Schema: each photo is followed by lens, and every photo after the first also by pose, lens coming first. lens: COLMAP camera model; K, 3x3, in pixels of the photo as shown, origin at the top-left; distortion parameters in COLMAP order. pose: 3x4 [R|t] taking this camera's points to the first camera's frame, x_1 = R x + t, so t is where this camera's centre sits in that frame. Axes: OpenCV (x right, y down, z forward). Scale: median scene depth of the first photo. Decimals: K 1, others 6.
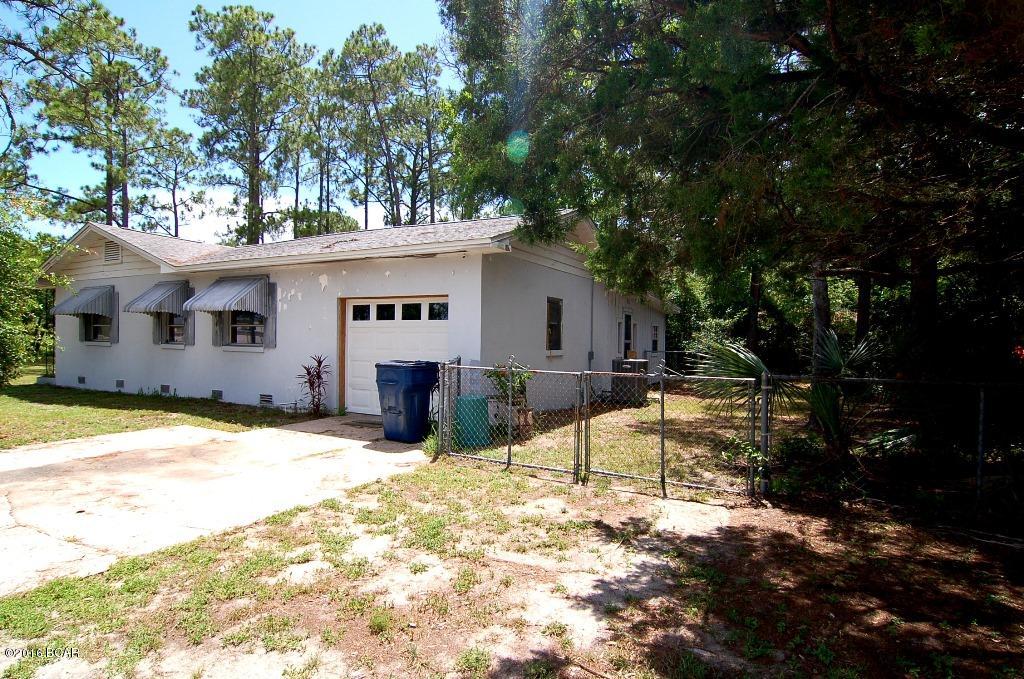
lens RADIAL K [[547.3, 0, 506.6], [0, 547.3, 344.9], [0, 0, 1]] dist [-0.014257, 0.000215]
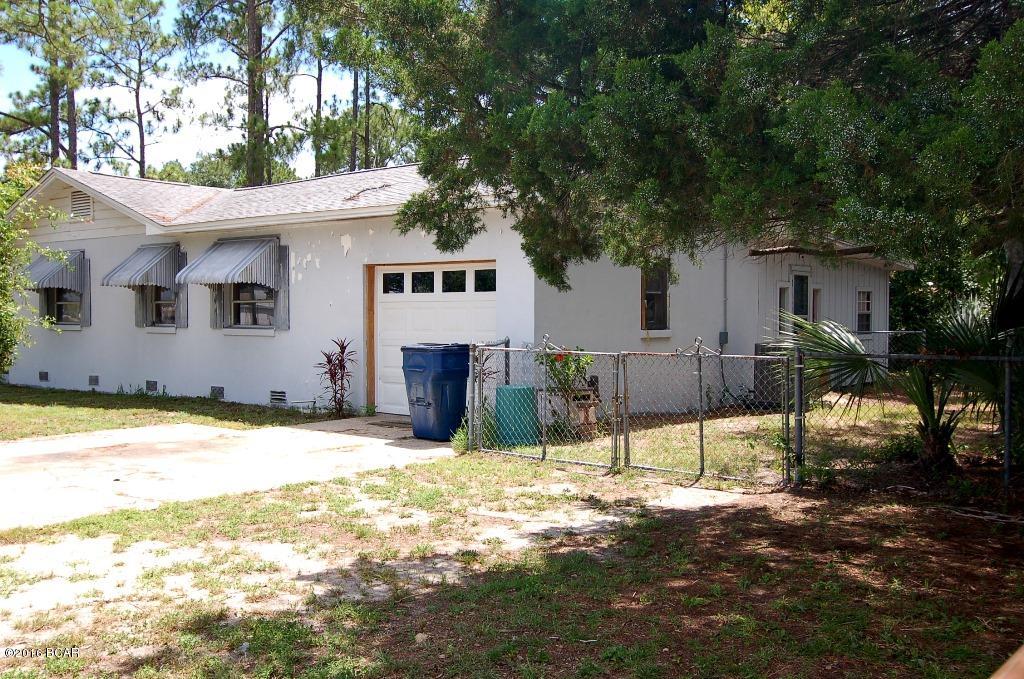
lens RADIAL K [[1014.6, 0, 514.2], [0, 1014.6, 336.2], [0, 0, 1]] dist [0.004081, 0.000000]
pose [[0.983079, -0.007598, -0.183027, 0.146656], [0.009354, 0.999918, 0.008730, 0.004424], [0.182946, -0.010295, 0.983069, -0.338428]]
